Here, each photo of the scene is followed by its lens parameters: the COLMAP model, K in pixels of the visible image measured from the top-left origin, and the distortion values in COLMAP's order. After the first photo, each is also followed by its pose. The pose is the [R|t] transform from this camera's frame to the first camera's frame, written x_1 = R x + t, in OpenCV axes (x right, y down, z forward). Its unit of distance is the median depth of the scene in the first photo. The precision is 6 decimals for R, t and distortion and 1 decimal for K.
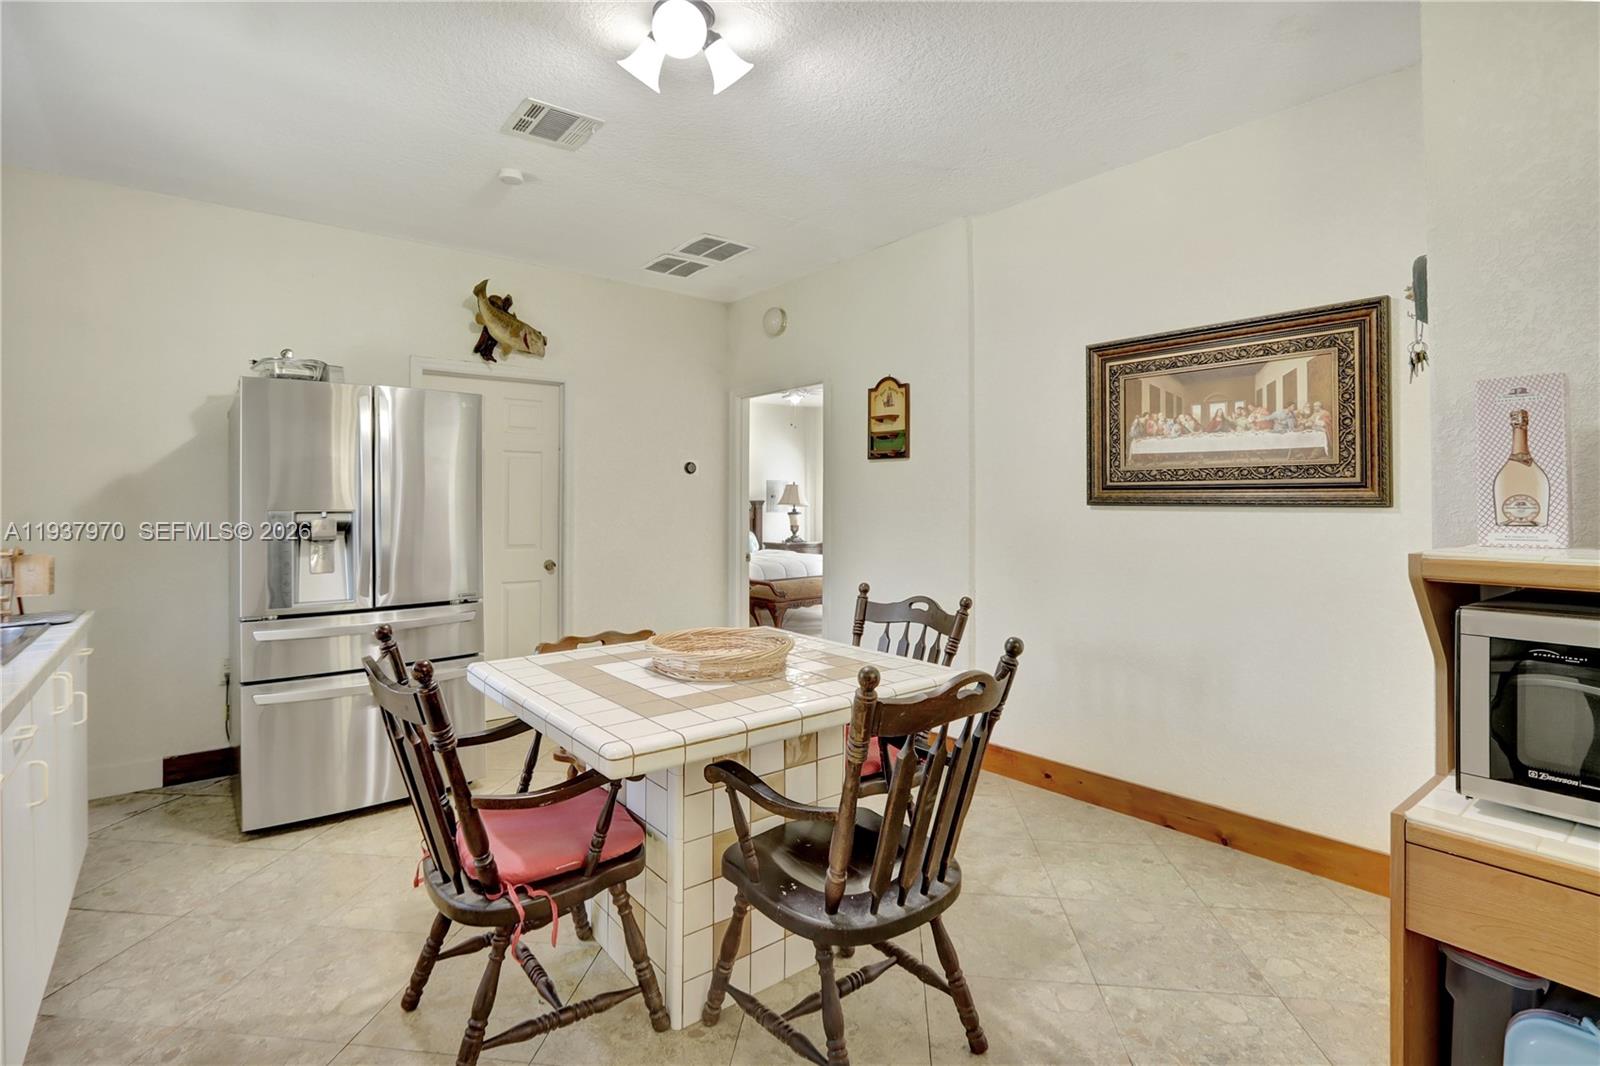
lens RADIAL K [[753.6, 0, 797.0], [0, 753.6, 516.9], [0, 0, 1]] dist [-0.002741, -0.000185]
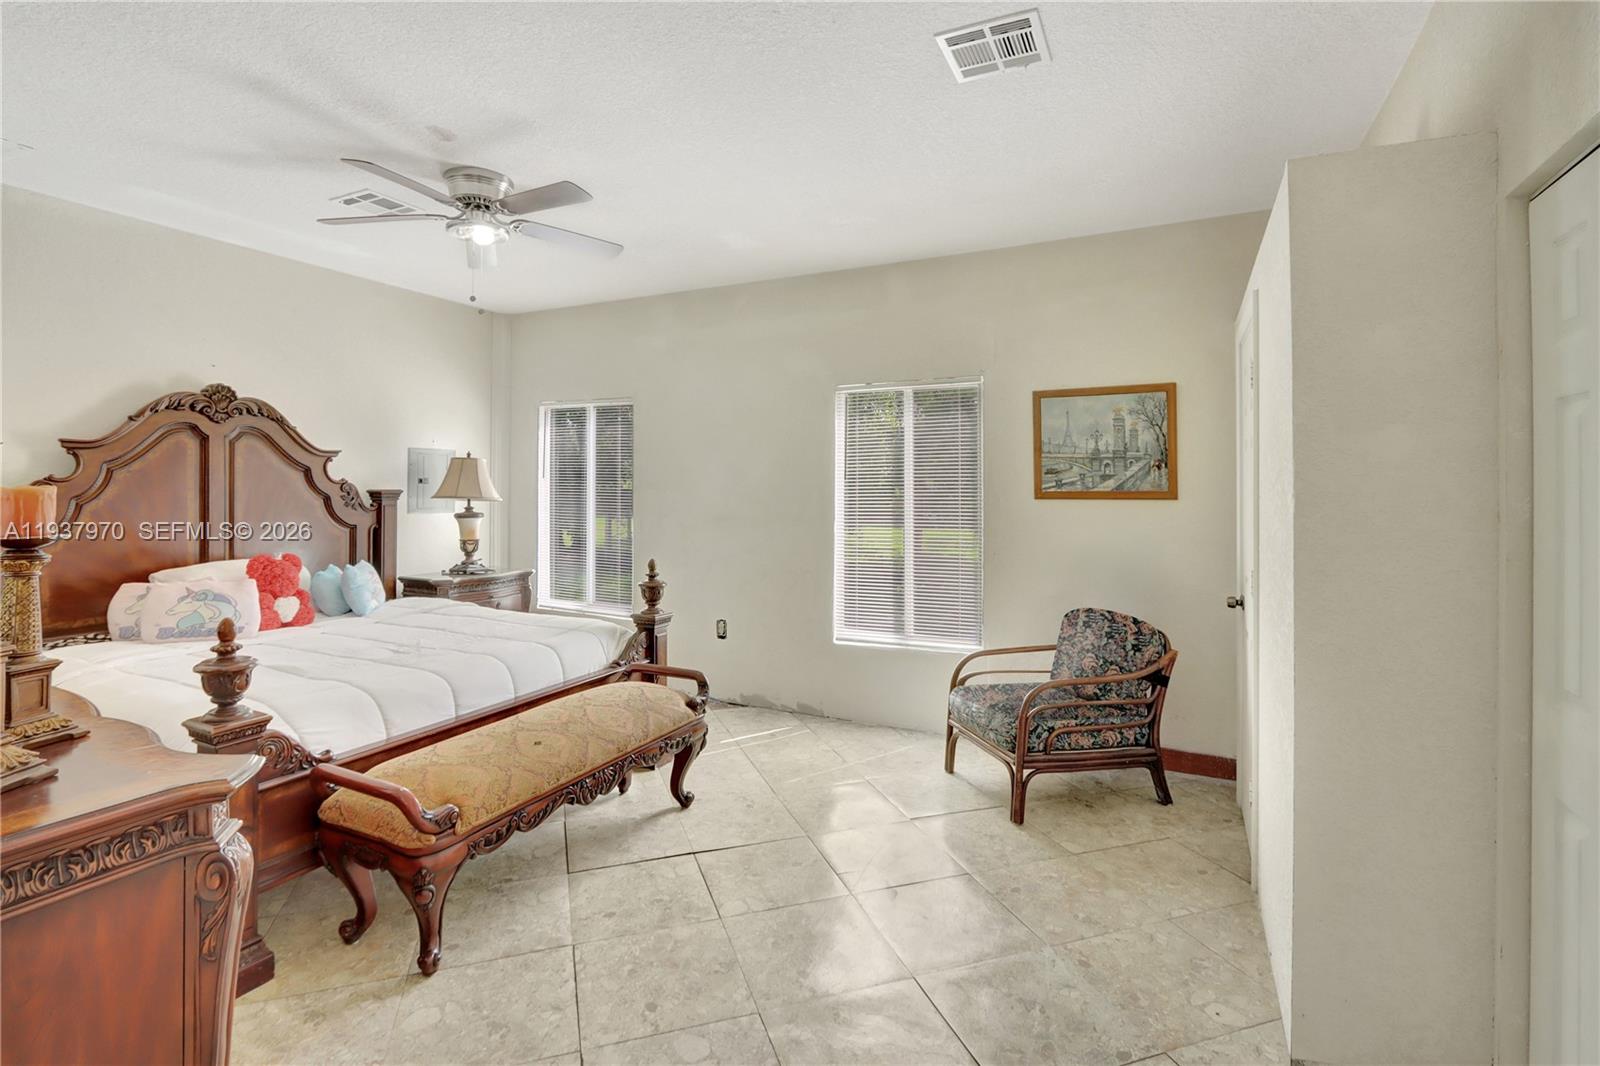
lens RADIAL K [[753.6, 0, 790.7], [0, 753.6, 494.4], [0, 0, 1]] dist [-0.002741, -0.000185]
pose [[0.914317, 0.002425, 0.404993, -0.010826], [0.003134, 0.999910, -0.013062, -0.011439], [-0.404988, 0.013212, 0.914227, 0.464033]]
